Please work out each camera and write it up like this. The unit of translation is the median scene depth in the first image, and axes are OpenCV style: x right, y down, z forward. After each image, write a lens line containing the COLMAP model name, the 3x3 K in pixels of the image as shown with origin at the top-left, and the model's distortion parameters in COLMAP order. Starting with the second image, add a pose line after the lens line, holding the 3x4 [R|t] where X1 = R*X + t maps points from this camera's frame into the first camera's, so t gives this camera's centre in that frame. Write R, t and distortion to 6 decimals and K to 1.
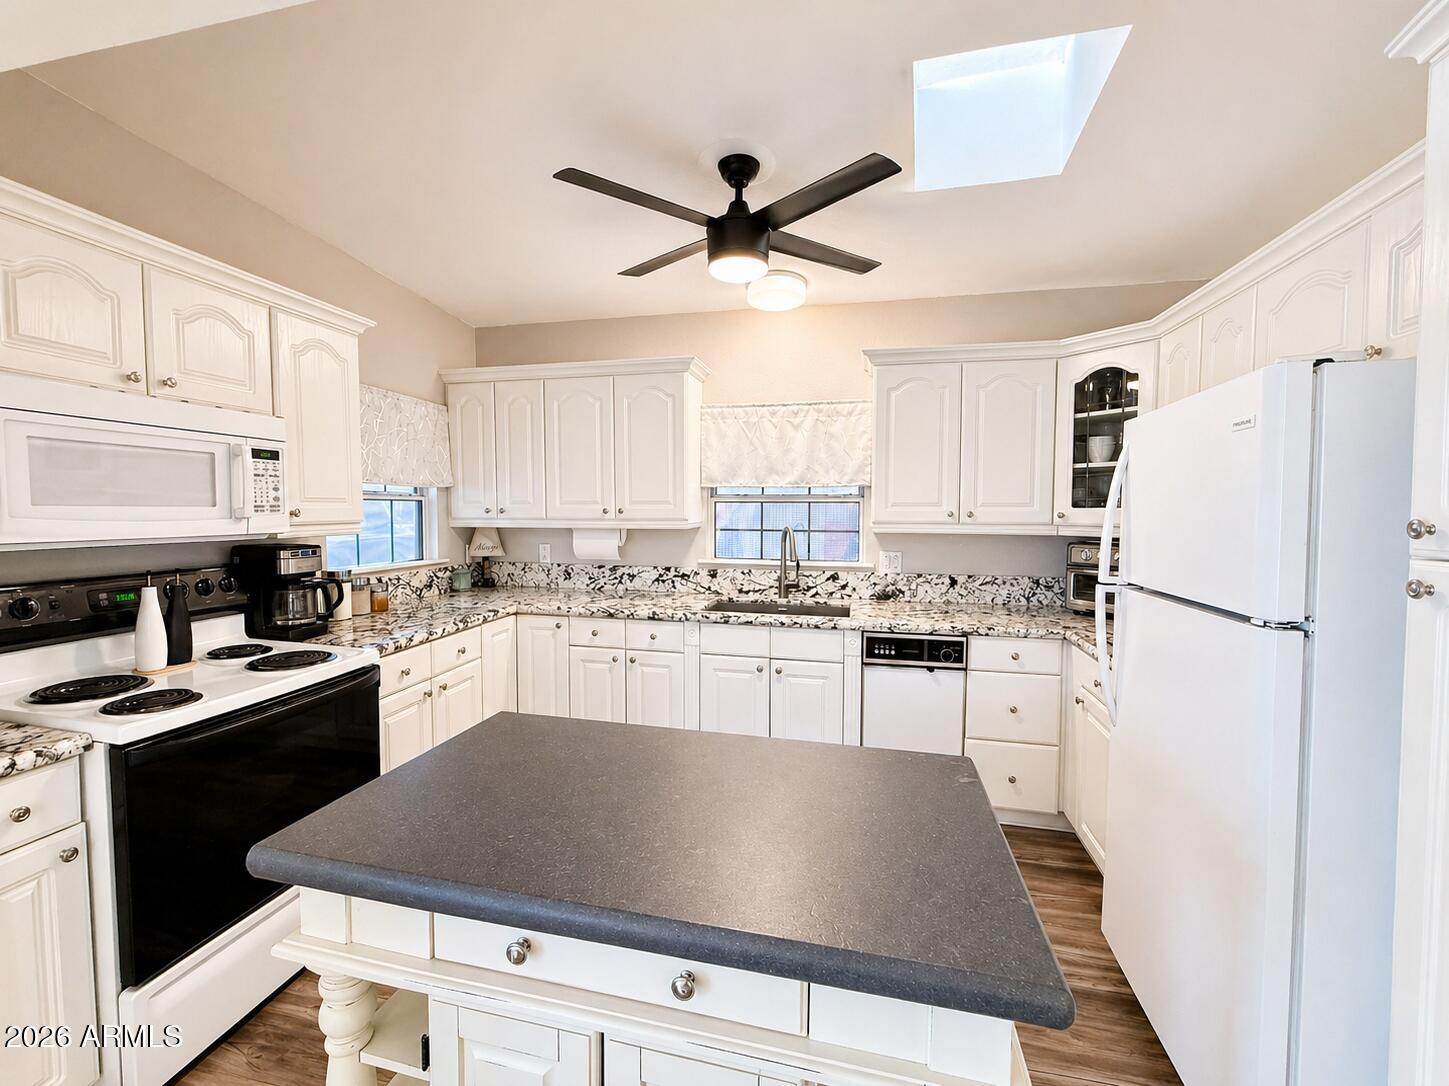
lens RADIAL K [[609.8, 0, 720.8], [0, 609.8, 542.6], [0, 0, 1]] dist [-0.001013, -0.000356]
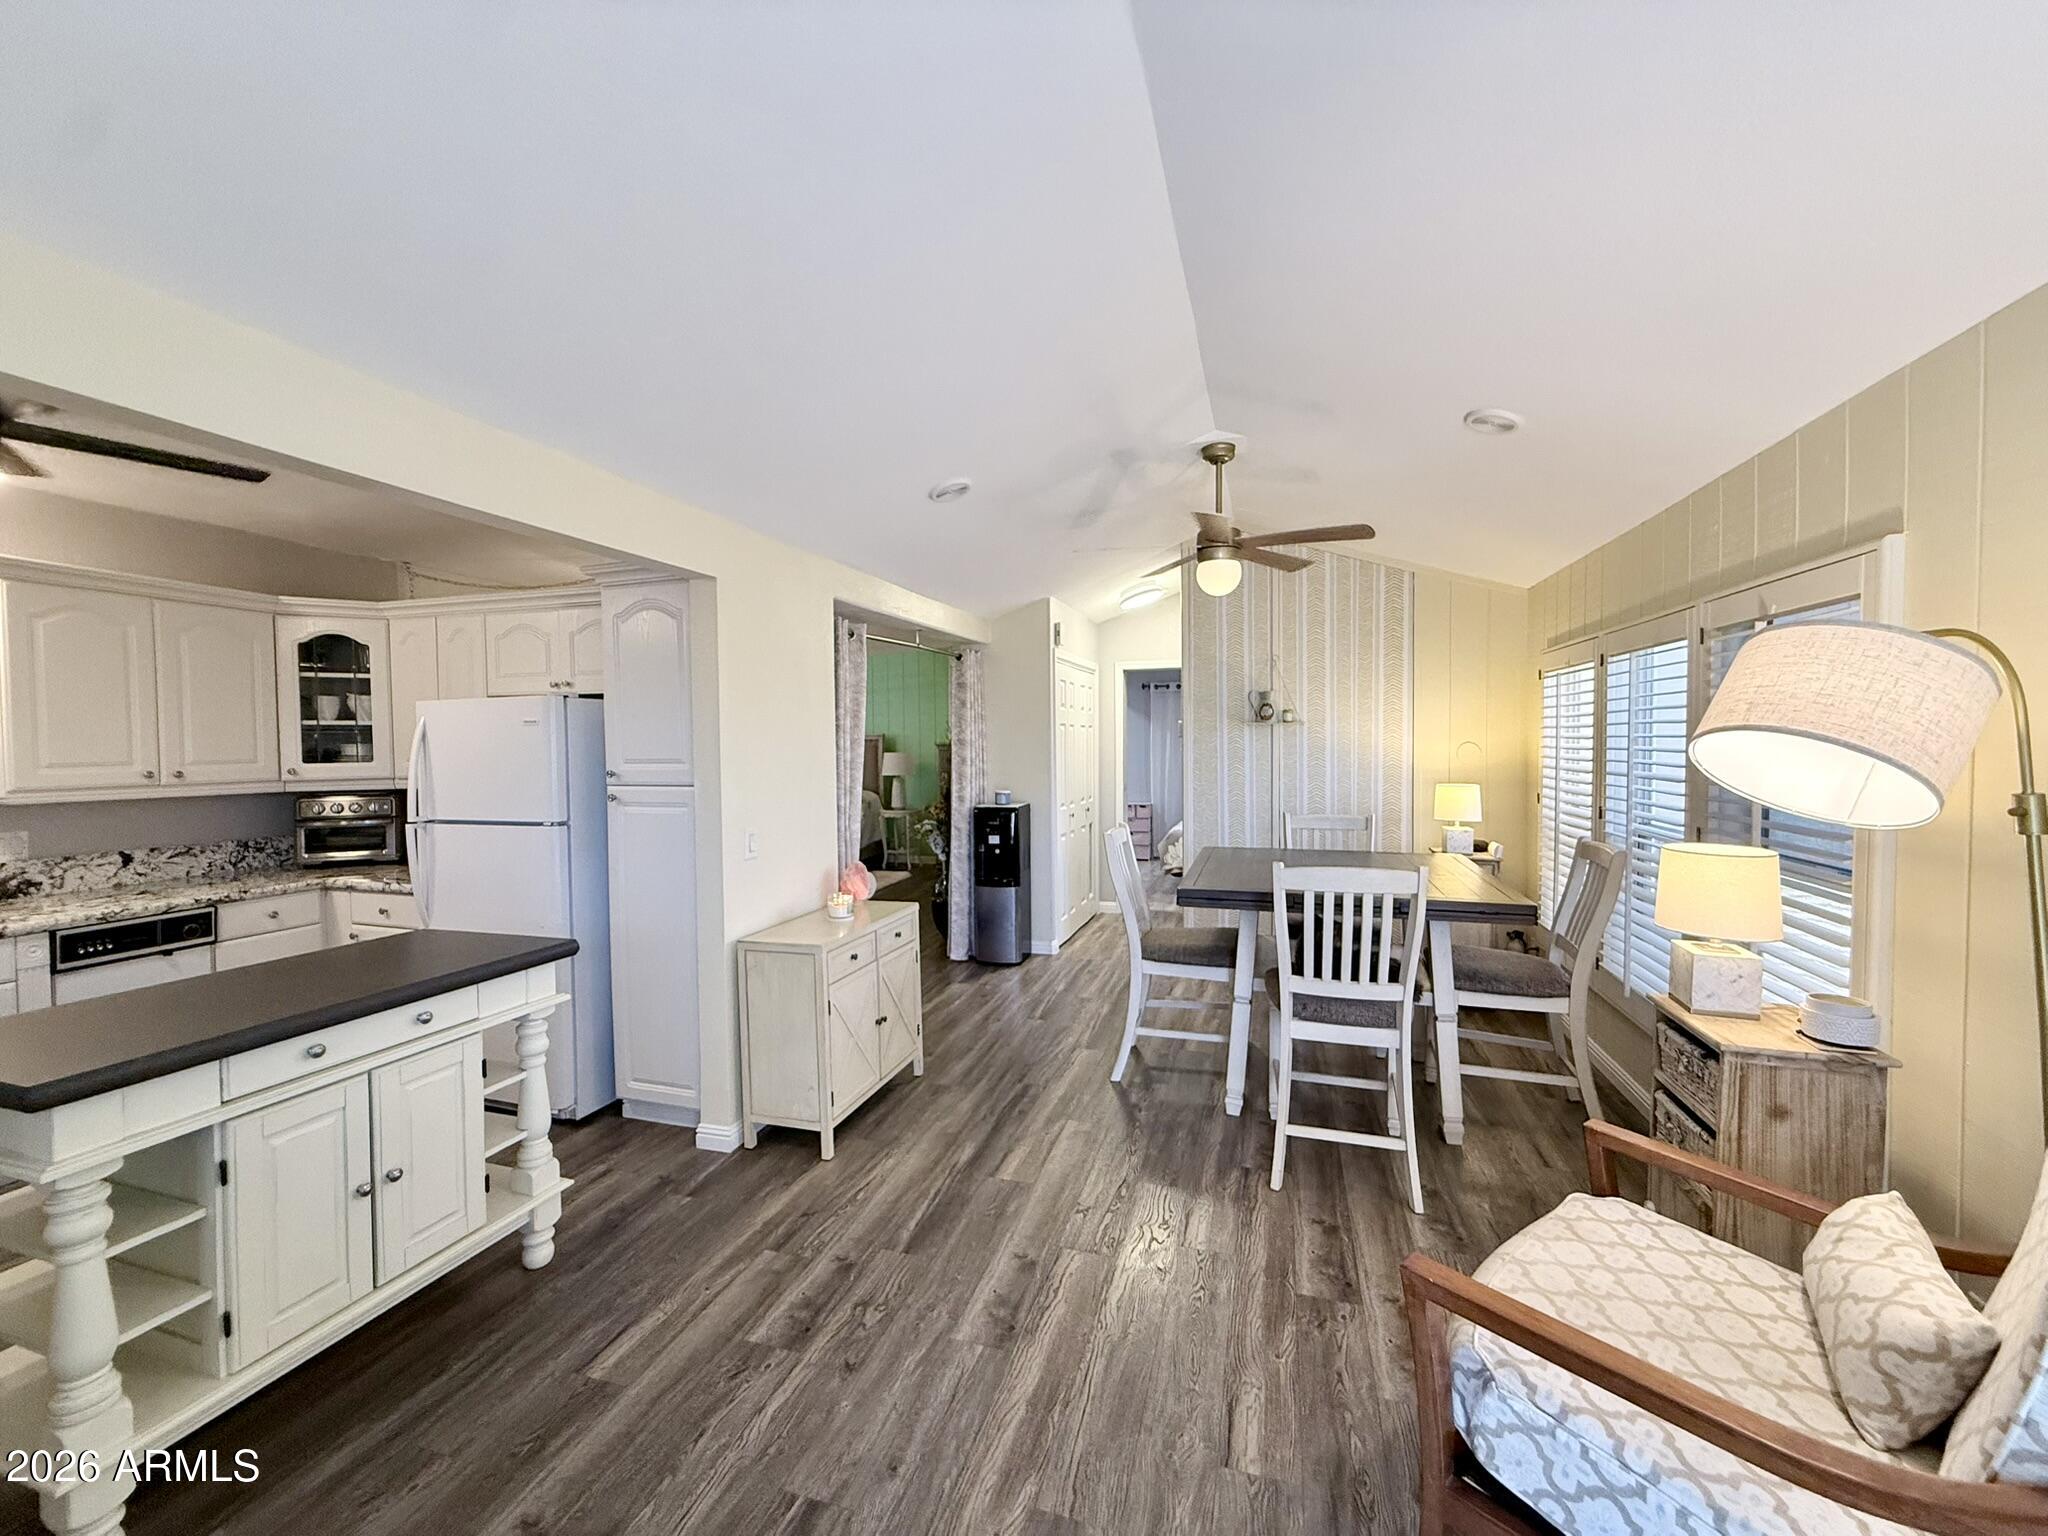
lens RADIAL K [[807.8, 0, 1032.9], [0, 807.8, 766.9], [0, 0, 1]] dist [0.000138, 0.000479]
pose [[0.082780, -0.033423, 0.996007, -0.618931], [0.065227, 0.997476, 0.028052, -0.008887], [-0.994431, 0.062645, 0.084751, -0.303996]]
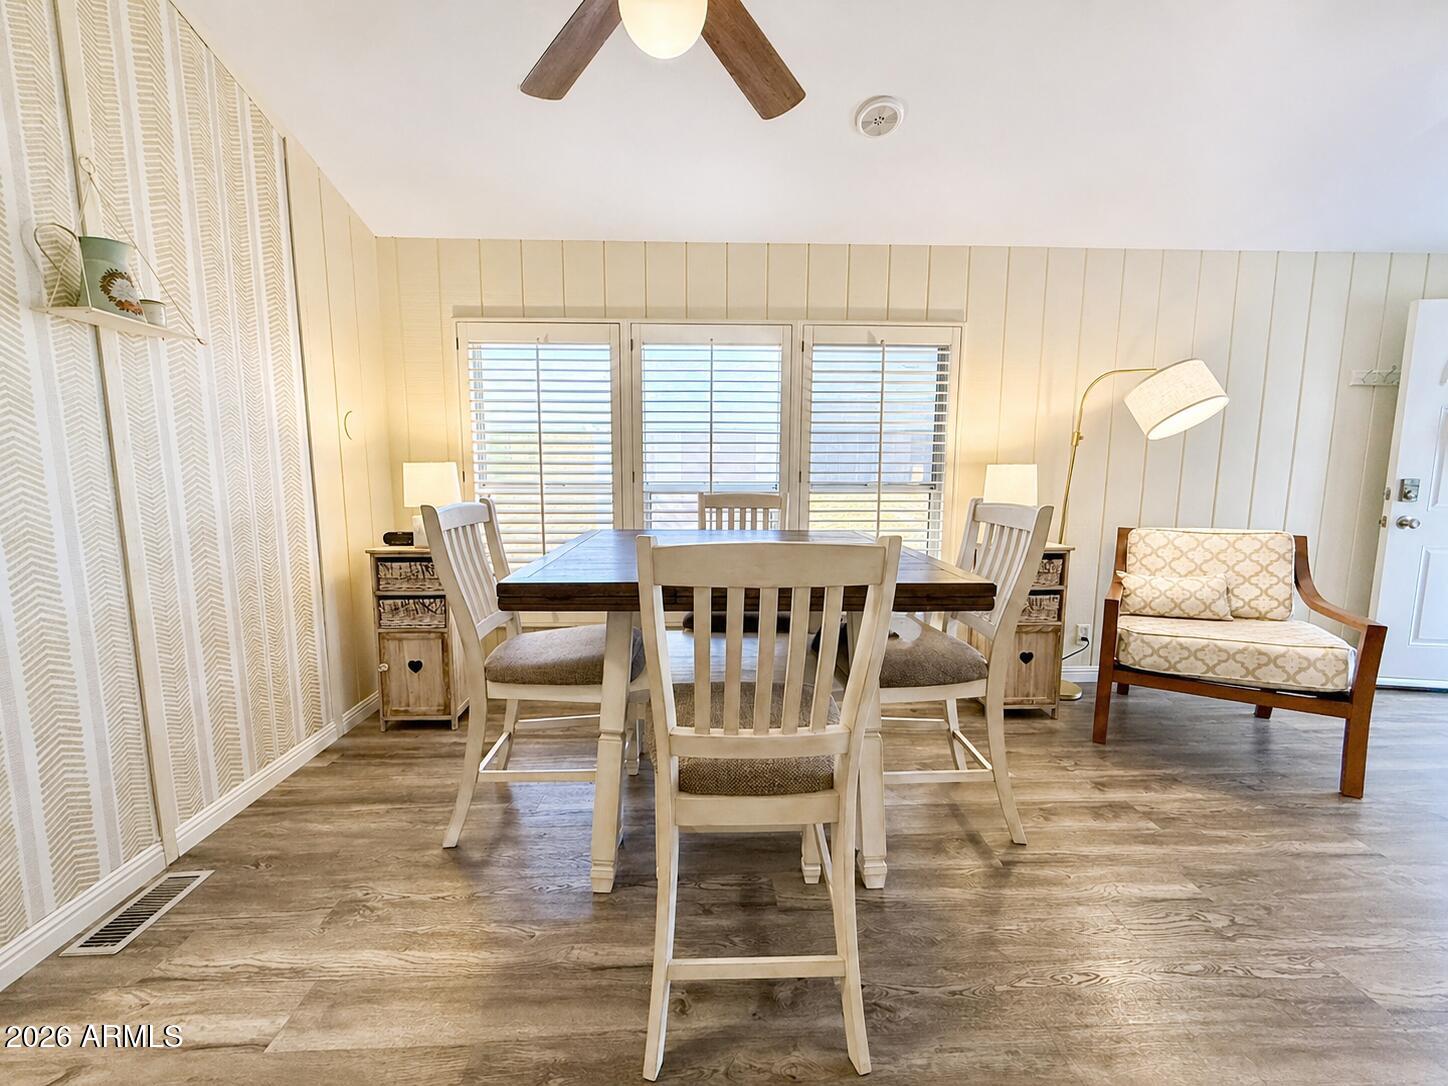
lens RADIAL K [[576.6, 0, 725.0], [0, 576.6, 539.6], [0, 0, 1]] dist [0.000882, 0.000158]
pose [[-0.971198, 0.027777, -0.236650, 0.716666], [-0.015415, 0.983777, 0.178733, 0.070285], [0.237775, 0.177233, -0.955014, -0.007152]]
